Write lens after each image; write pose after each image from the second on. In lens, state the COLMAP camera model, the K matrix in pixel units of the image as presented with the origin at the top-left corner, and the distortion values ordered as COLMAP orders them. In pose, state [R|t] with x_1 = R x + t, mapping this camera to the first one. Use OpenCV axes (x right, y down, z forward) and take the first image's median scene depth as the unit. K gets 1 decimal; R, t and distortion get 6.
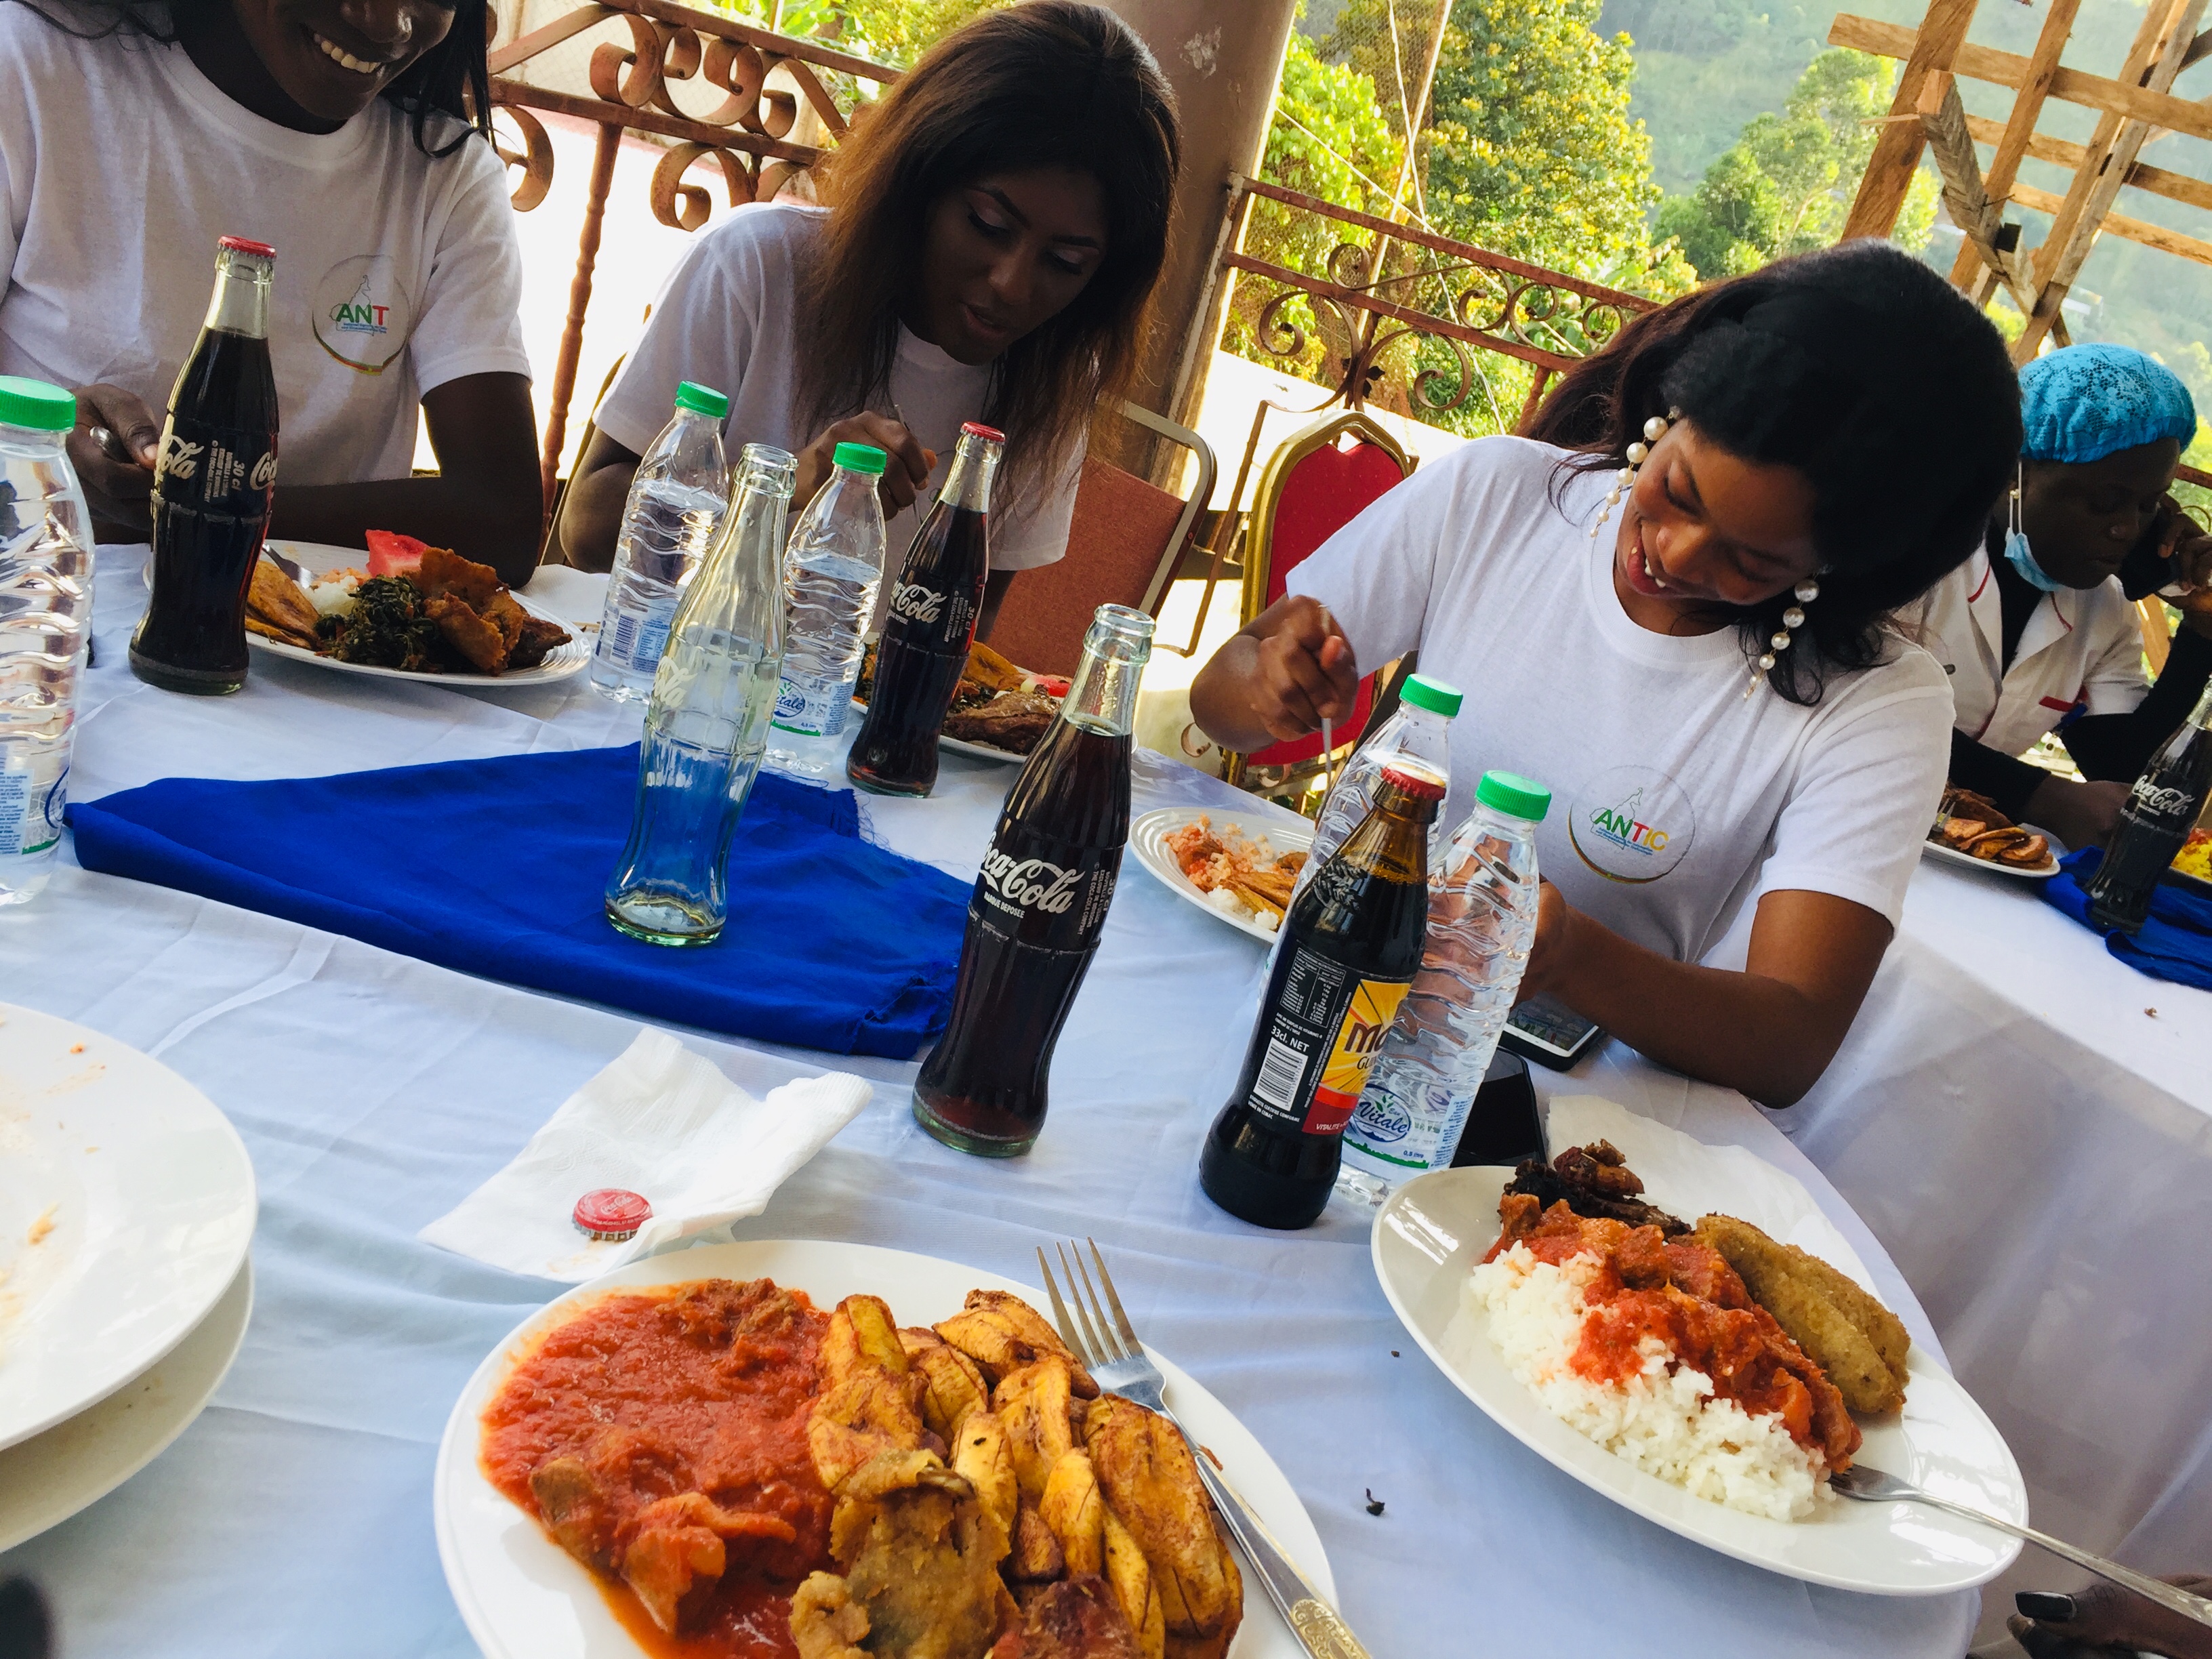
lens RADIAL K [[1789.2, 0, 1095.7], [0, 1789.2, 832.6], [0, 0, 1]] dist [0.006976, -0.000804]
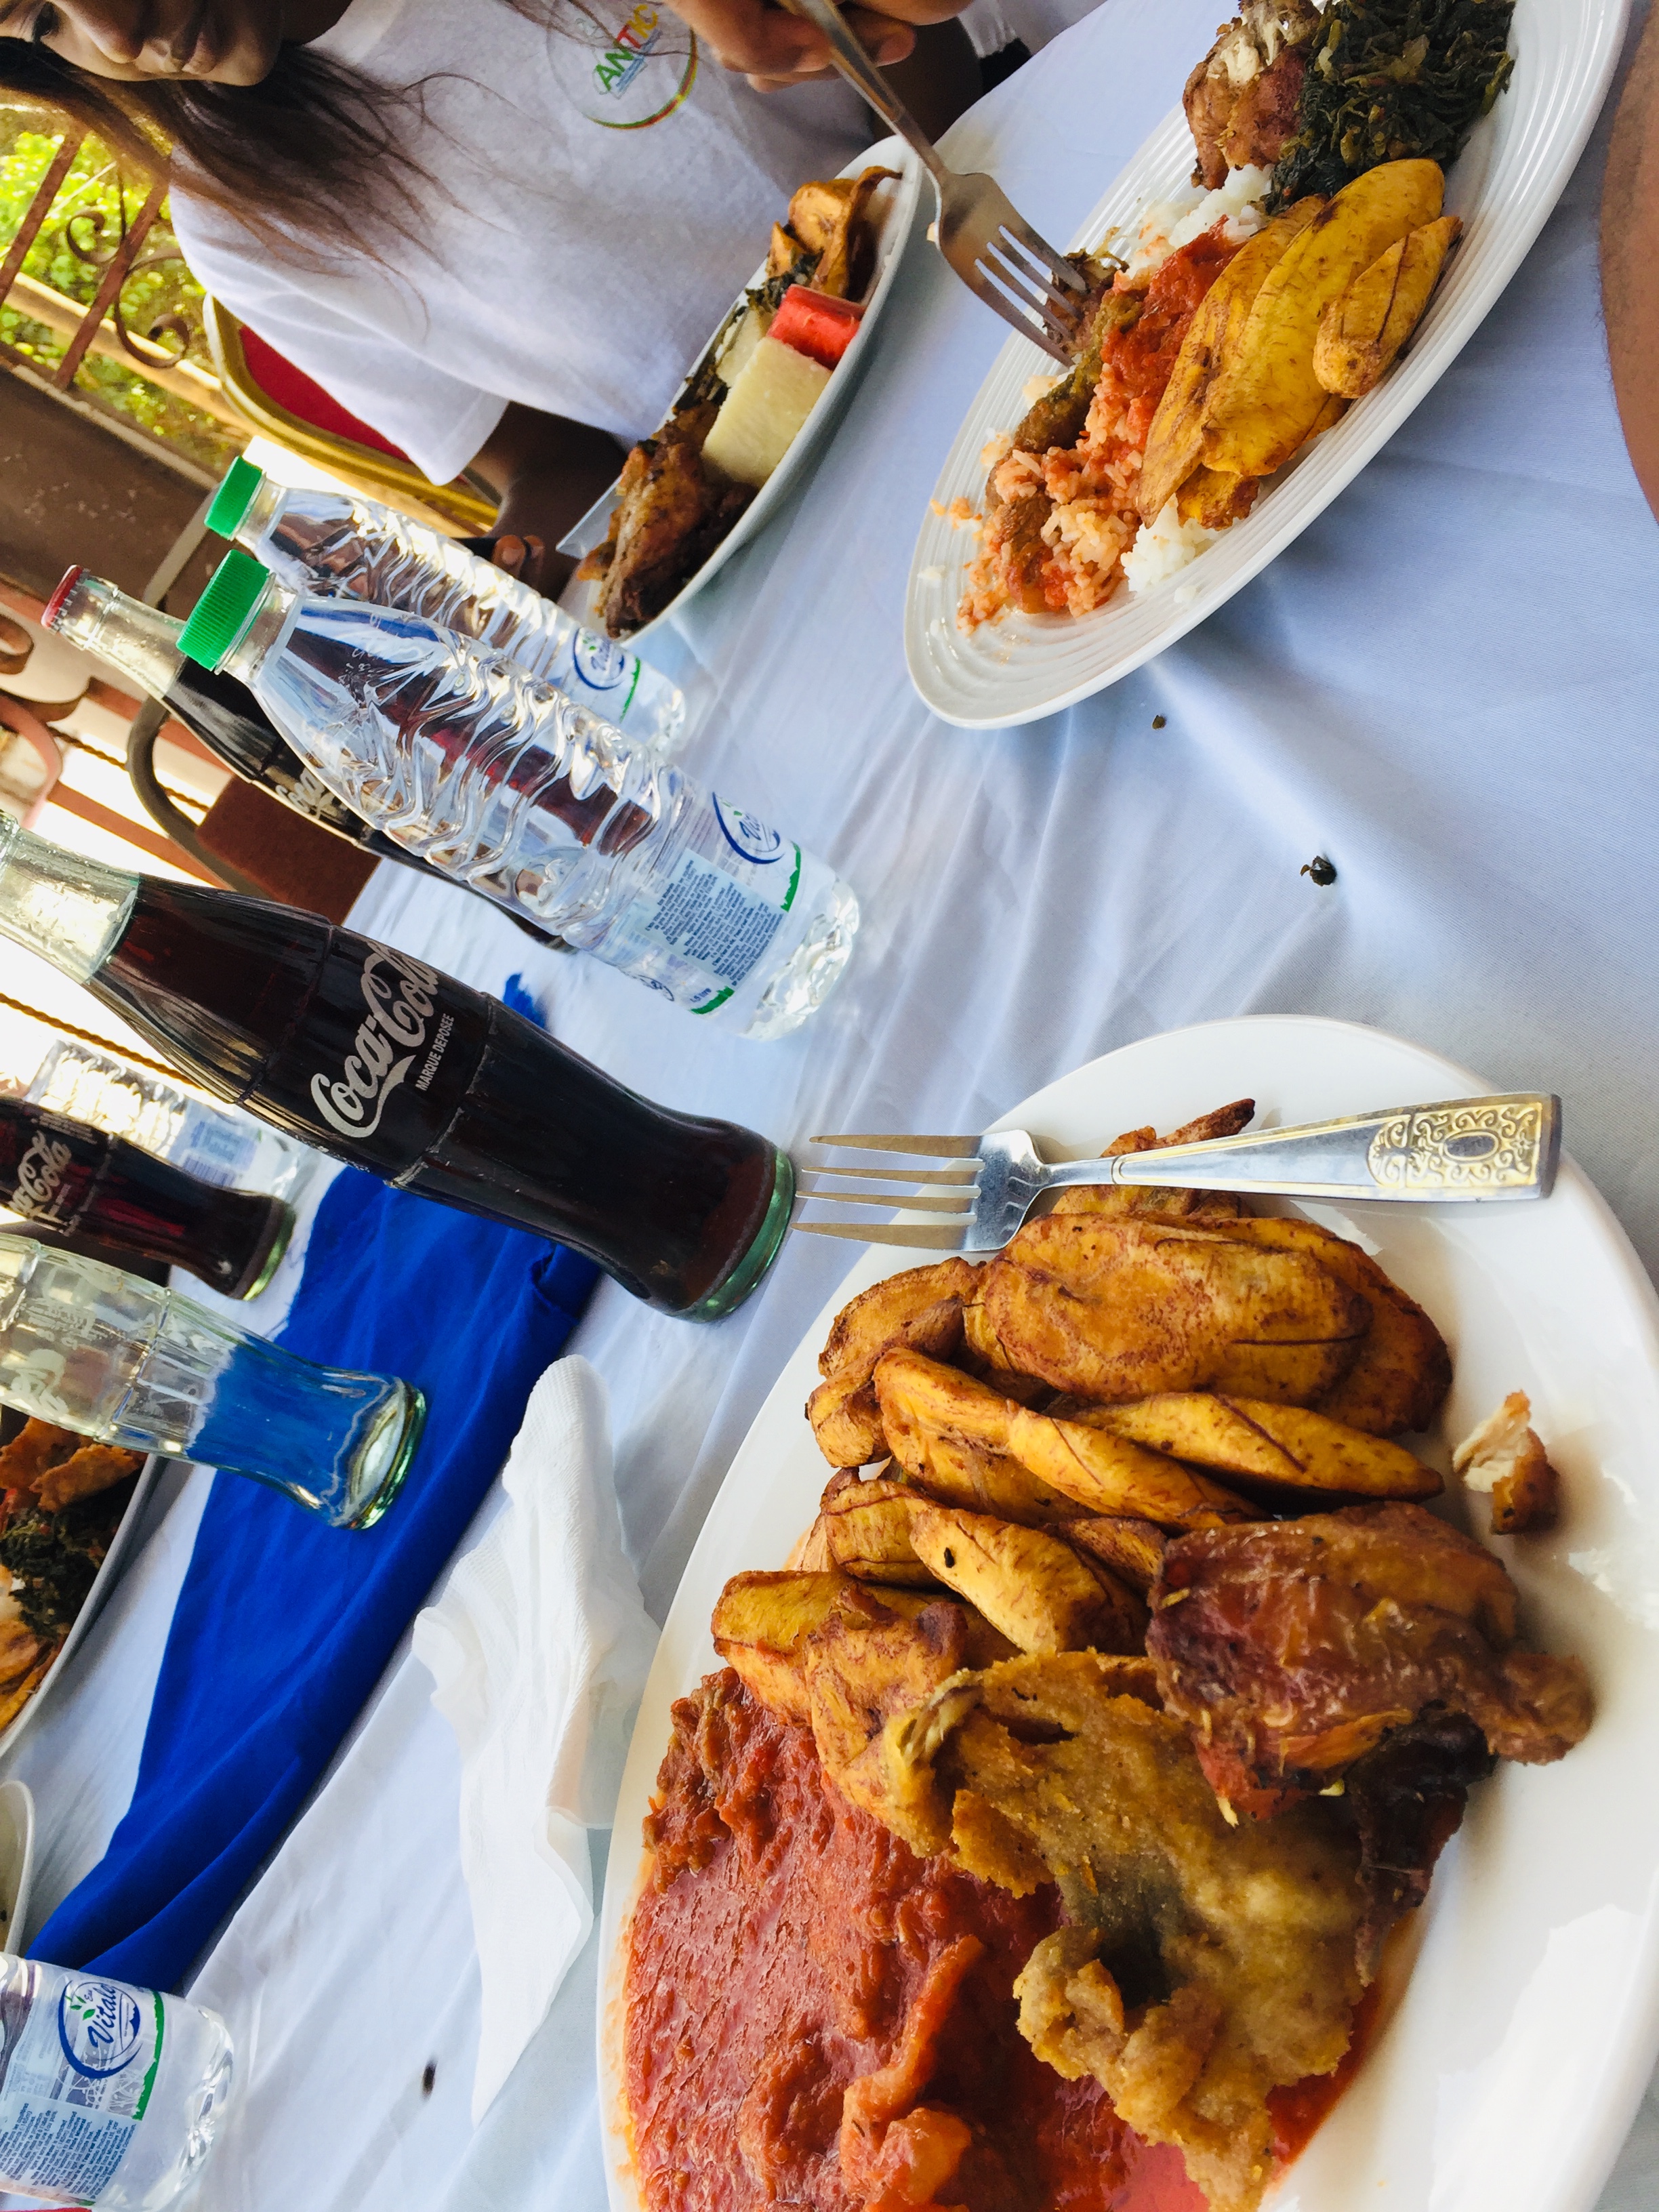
lens RADIAL K [[1789.2, 0, 828.3], [0, 1789.2, 1104.7], [0, 0, 1]] dist [0.006976, -0.000804]
pose [[0.253623, -0.939733, -0.229298, 0.190570], [0.967043, 0.240828, 0.082647, 0.203115], [-0.022445, -0.242702, 0.969841, 0.434022]]
